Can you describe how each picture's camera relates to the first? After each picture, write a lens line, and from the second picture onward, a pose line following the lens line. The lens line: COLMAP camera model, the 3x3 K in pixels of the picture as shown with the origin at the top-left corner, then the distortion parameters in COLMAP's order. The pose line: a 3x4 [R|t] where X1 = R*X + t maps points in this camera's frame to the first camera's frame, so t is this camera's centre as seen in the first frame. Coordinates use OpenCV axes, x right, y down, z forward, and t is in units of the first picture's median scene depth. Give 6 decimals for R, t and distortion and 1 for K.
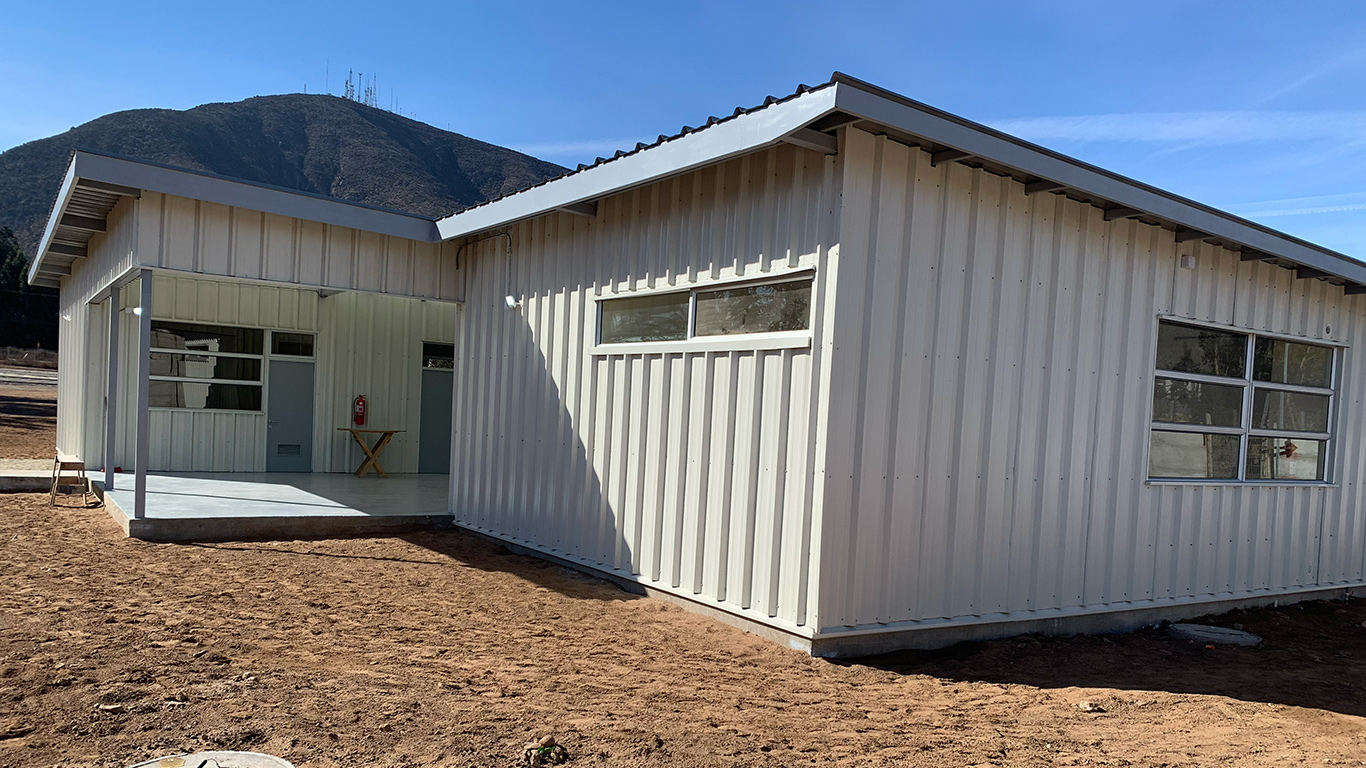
lens RADIAL K [[1046.2, 0, 683.0], [0, 1046.2, 384.0], [0, 0, 1]] dist [0.003462, 0.009313]
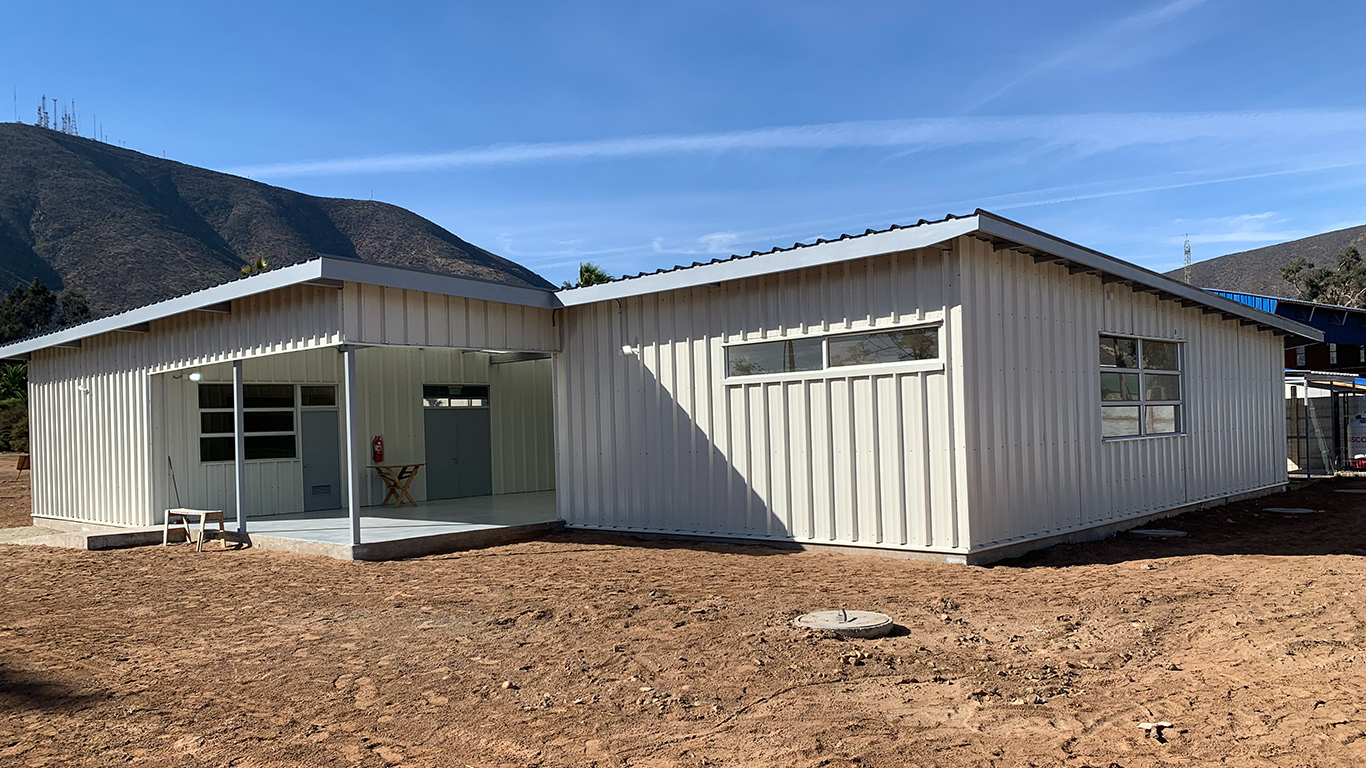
lens RADIAL K [[1039.6, 0, 683.0], [0, 1039.6, 384.0], [0, 0, 1]] dist [0.028457, -0.004117]
pose [[0.973891, -0.076666, 0.213681, -0.428439], [0.079201, 0.996853, -0.003314, -0.029395], [-0.212754, 0.020152, 0.976898, -0.323506]]
